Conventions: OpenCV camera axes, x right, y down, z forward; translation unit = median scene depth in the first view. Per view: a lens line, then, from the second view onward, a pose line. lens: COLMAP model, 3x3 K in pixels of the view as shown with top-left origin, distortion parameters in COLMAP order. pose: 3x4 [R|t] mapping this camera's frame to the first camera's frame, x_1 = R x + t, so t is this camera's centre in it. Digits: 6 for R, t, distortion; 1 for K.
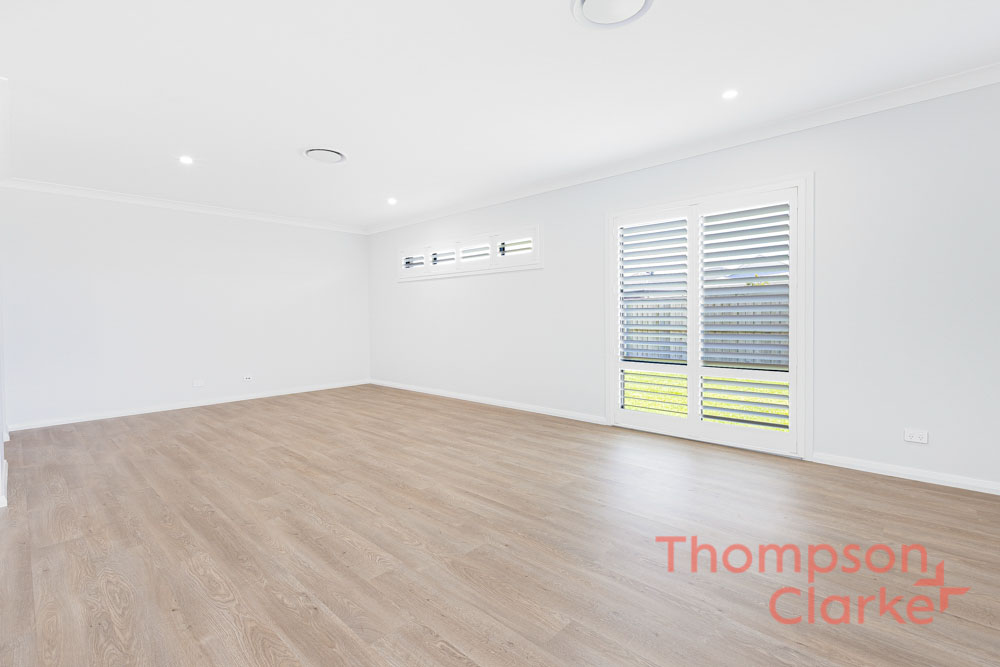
lens RADIAL K [[457.2, 0, 493.6], [0, 457.2, 311.8], [0, 0, 1]] dist [-0.001927, -0.000240]
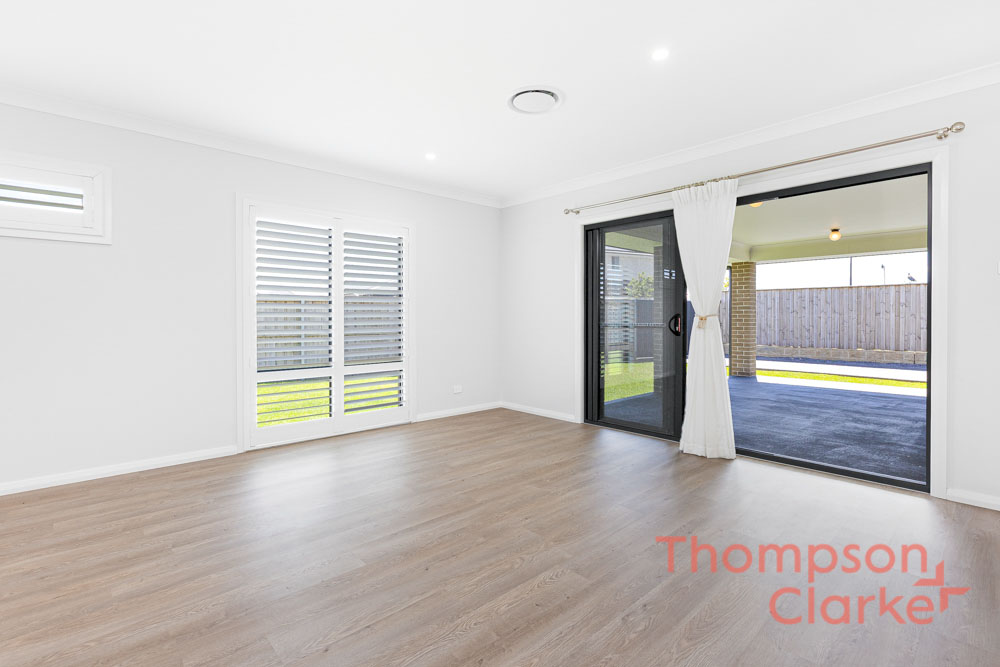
lens RADIAL K [[461.6, 0, 499.4], [0, 461.6, 317.0], [0, 0, 1]] dist [-0.001526, -0.000409]
pose [[0.072554, 0.010900, 0.997305, -0.963914], [-0.007746, 0.999916, -0.010365, 0.014778], [-0.997334, -0.006973, 0.072632, 0.836788]]
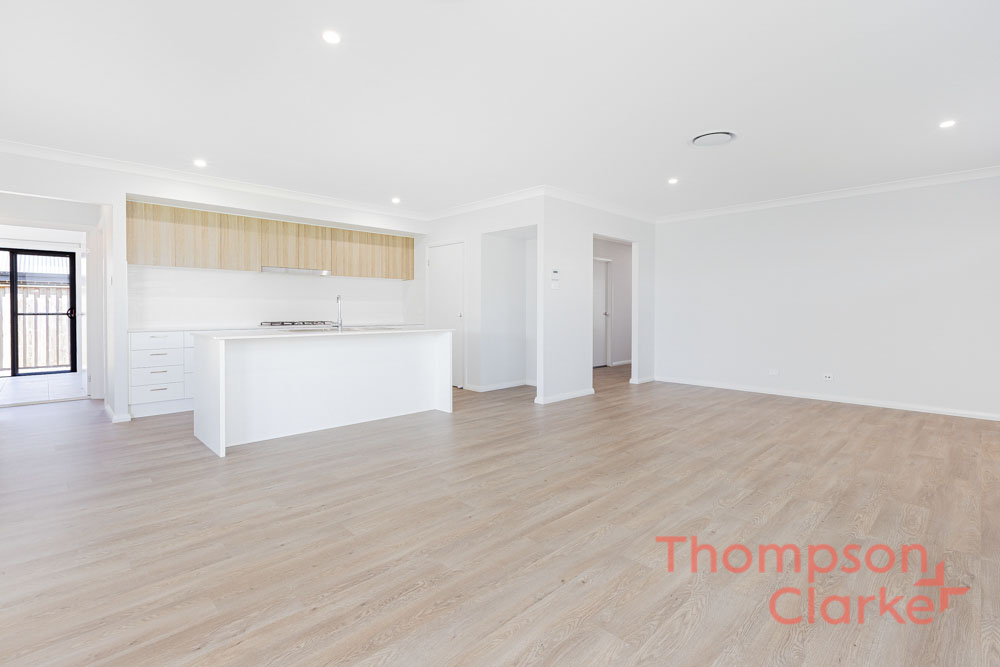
lens RADIAL K [[461.6, 0, 499.4], [0, 461.6, 317.0], [0, 0, 1]] dist [-0.001526, -0.000409]
pose [[-0.043105, 0.025701, -0.998740, 0.960741], [0.007456, 0.999650, 0.025402, -0.002211], [0.999043, -0.006352, -0.043281, 0.951353]]
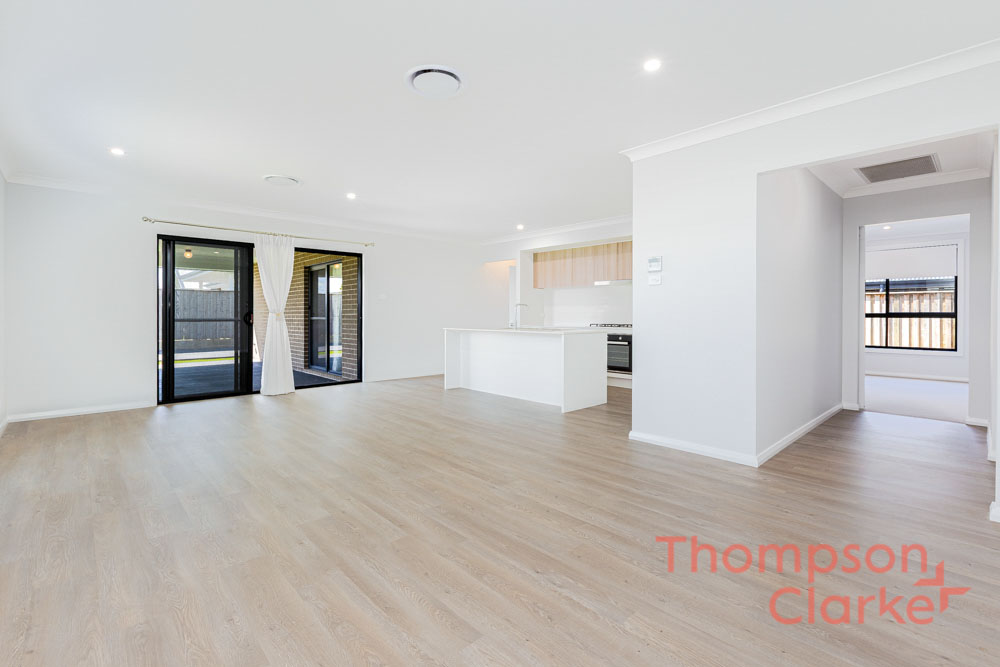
lens RADIAL K [[461.6, 0, 499.4], [0, 461.6, 317.0], [0, 0, 1]] dist [-0.001526, -0.000409]
pose [[-0.997985, 0.009328, 0.062764, -0.788275], [0.009184, 0.999955, -0.002574, 0.030554], [-0.062786, -0.001993, -0.998025, 2.670464]]
